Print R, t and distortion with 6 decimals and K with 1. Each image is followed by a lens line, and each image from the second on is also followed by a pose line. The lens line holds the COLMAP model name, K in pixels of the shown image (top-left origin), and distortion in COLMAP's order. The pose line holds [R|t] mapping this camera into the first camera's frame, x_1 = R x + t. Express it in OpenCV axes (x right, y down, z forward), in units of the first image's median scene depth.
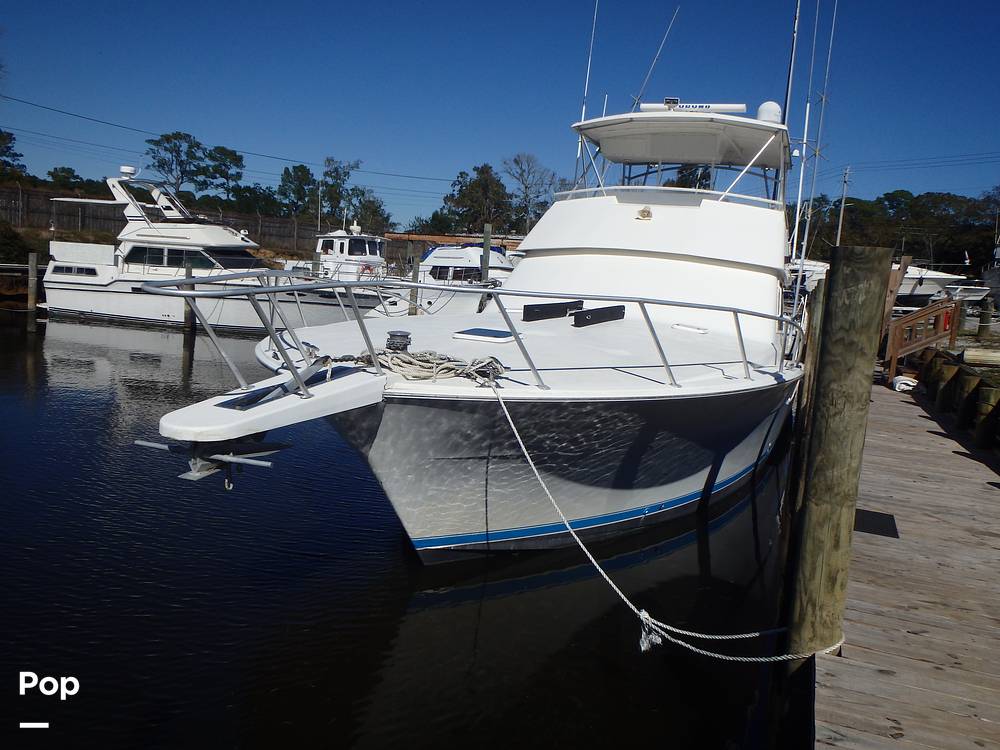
lens RADIAL K [[820.4, 0, 502.7], [0, 820.4, 374.9], [0, 0, 1]] dist [-0.035006, 0.020133]
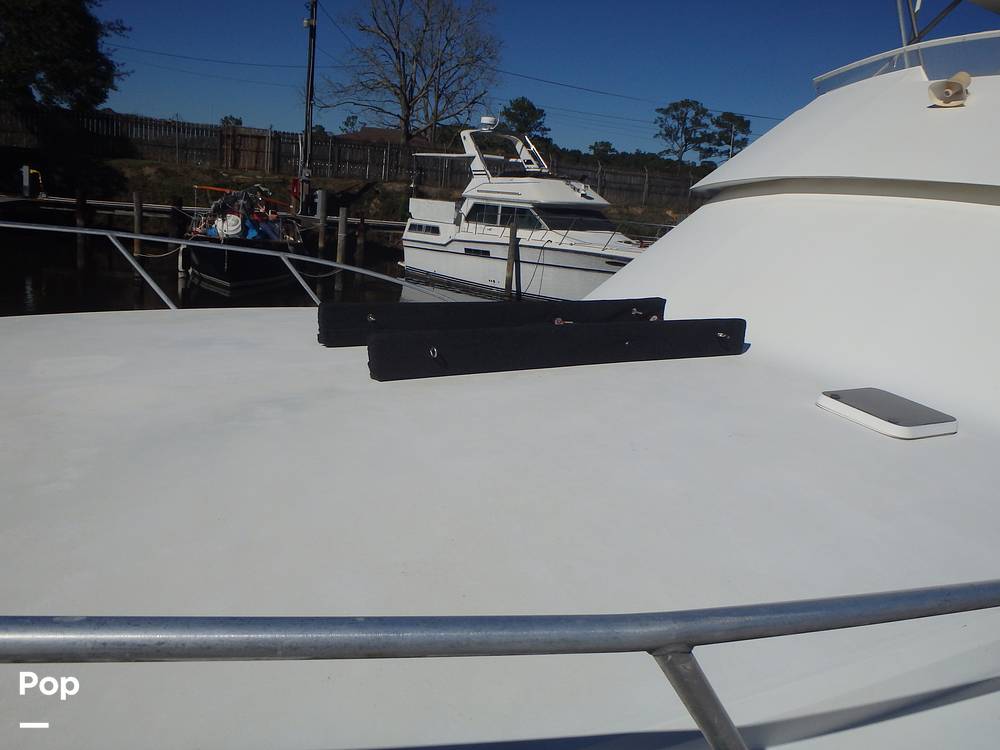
lens RADIAL K [[820.4, 0, 505.5], [0, 820.4, 367.6], [0, 0, 1]] dist [-0.035006, 0.020133]
pose [[0.818142, 0.114870, -0.563426, 0.106796], [-0.100311, 0.993330, 0.056858, -0.029208], [0.566199, 0.010000, 0.824208, 0.251226]]
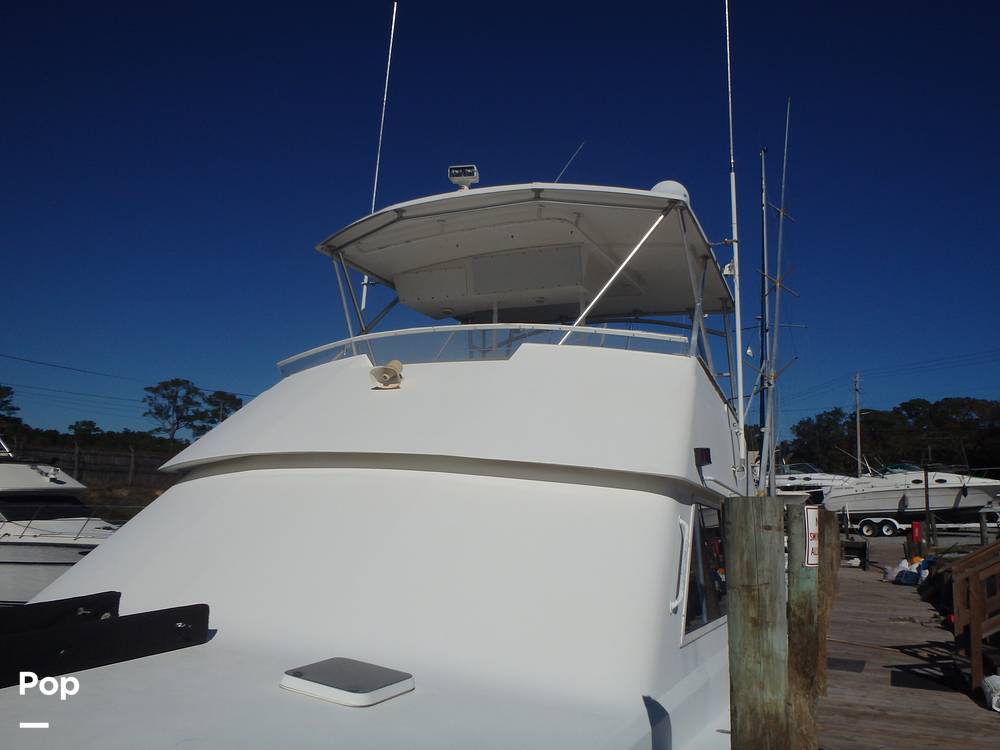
lens RADIAL K [[820.4, 0, 509.1], [0, 820.4, 378.8], [0, 0, 1]] dist [-0.035006, 0.020133]
pose [[0.998548, -0.051542, -0.015678, 0.113326], [0.045282, 0.960641, -0.274078, -0.030235], [0.029188, 0.272970, 0.961580, 0.254610]]
